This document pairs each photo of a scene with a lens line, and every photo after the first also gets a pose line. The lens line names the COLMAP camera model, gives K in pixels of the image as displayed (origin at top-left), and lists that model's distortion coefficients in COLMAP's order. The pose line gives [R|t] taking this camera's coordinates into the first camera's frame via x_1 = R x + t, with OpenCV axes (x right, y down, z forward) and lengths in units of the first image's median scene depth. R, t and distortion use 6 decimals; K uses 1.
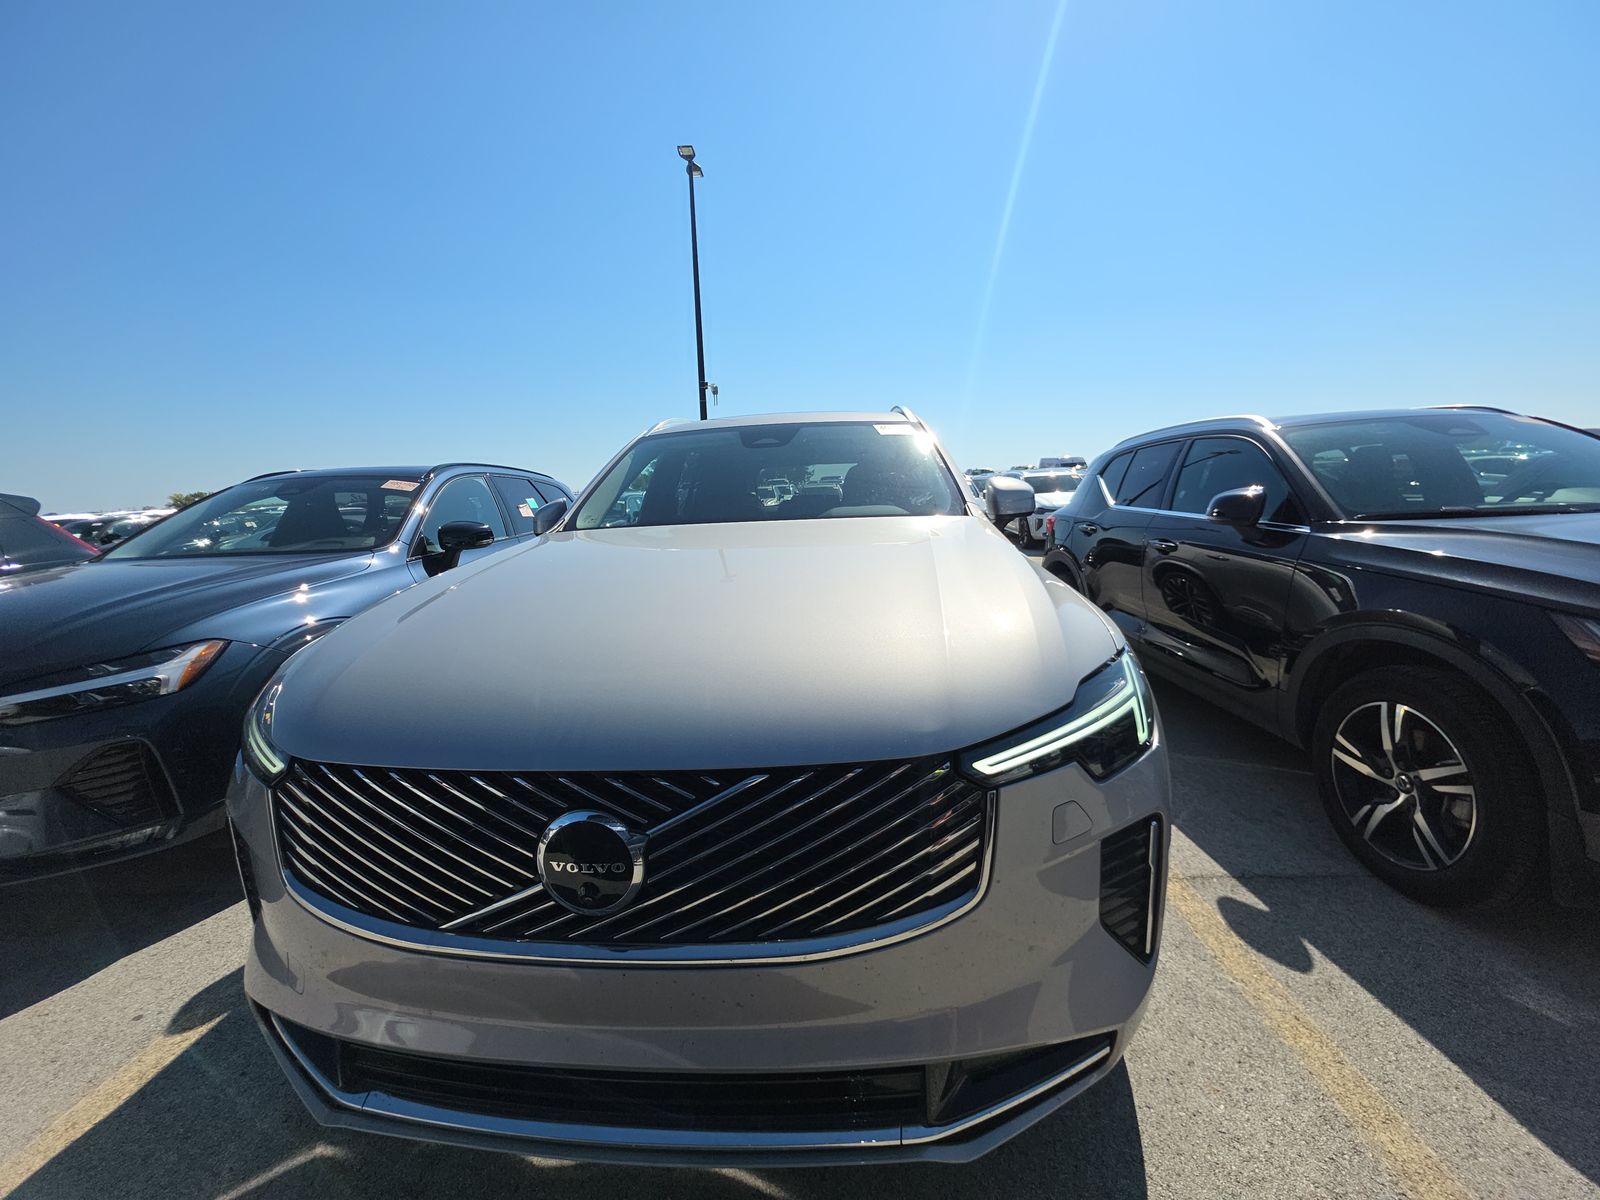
lens RADIAL K [[649.0, 0, 800.0], [0, 649.0, 600.0], [0, 0, 1]] dist [-0.001179, -0.000273]
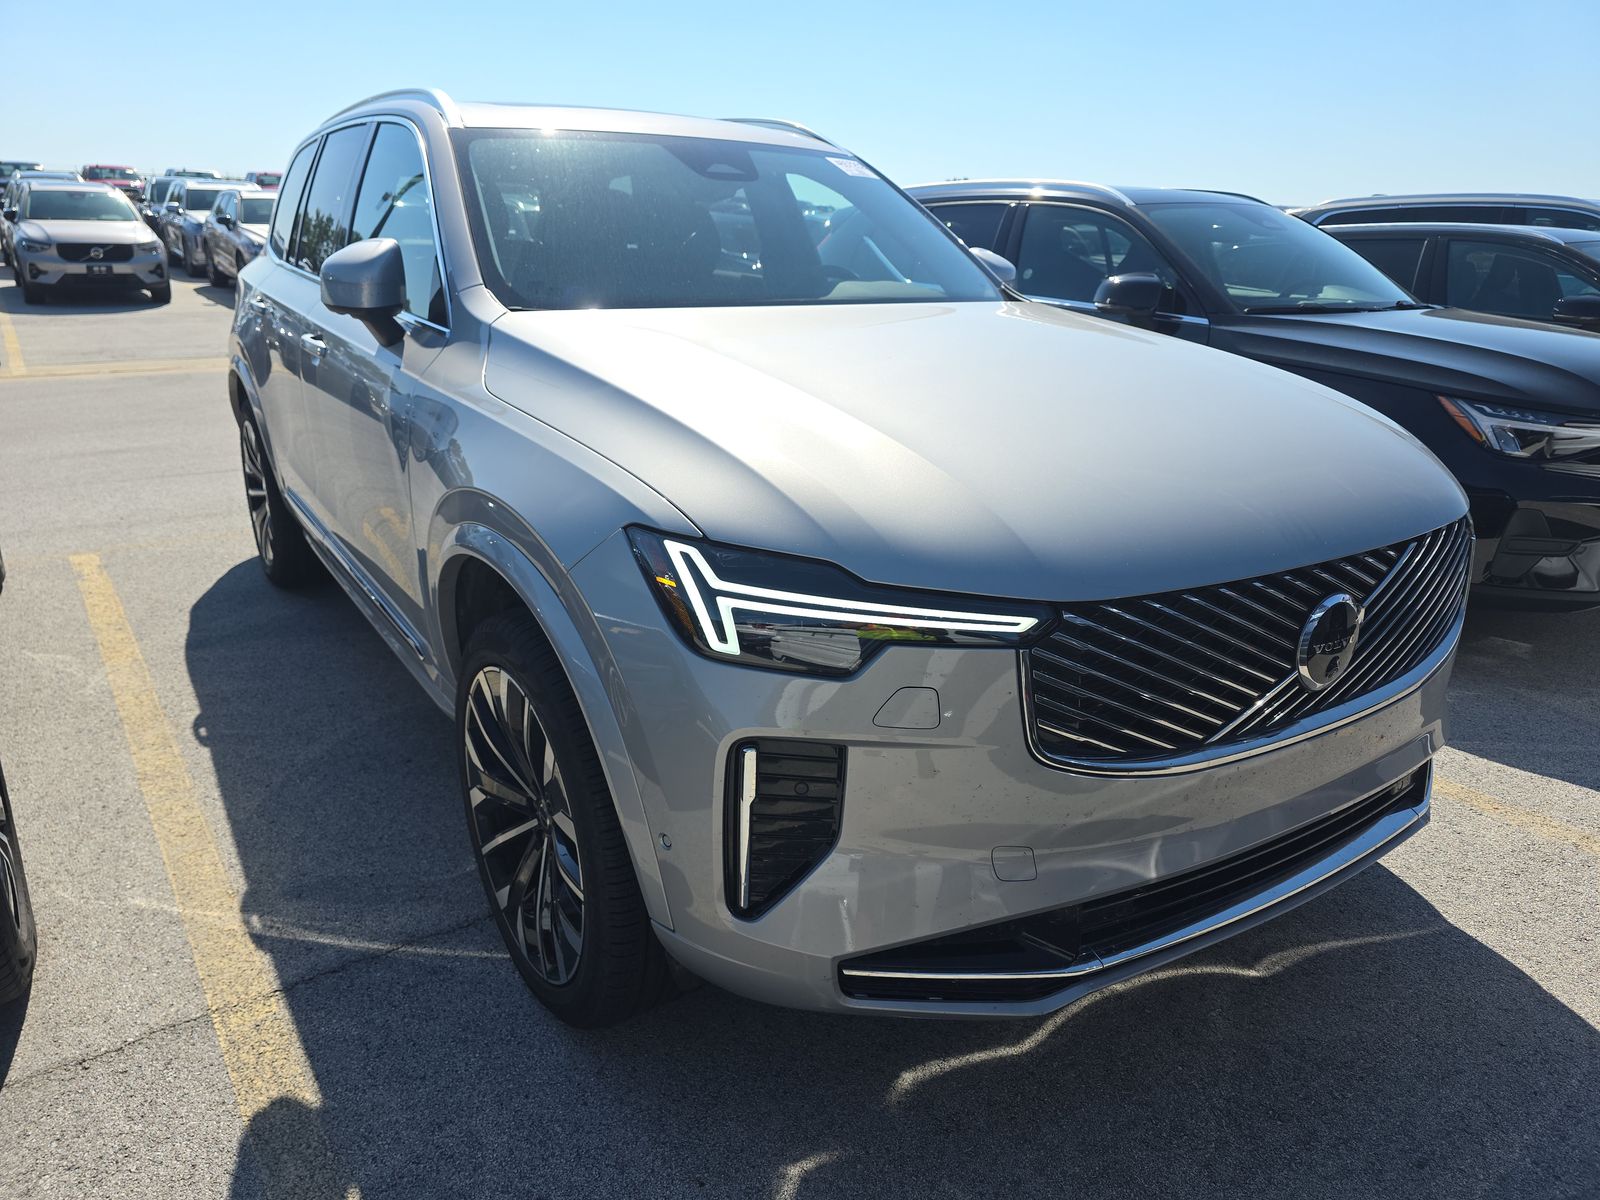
lens RADIAL K [[1088.3, 0, 797.3], [0, 1088.3, 615.6], [0, 0, 1]] dist [0.052253, -0.046587]
pose [[0.800598, -0.146531, 0.581010, -1.831177], [0.053203, 0.983192, 0.174652, -0.004720], [-0.596836, -0.108914, 0.794937, 0.075898]]
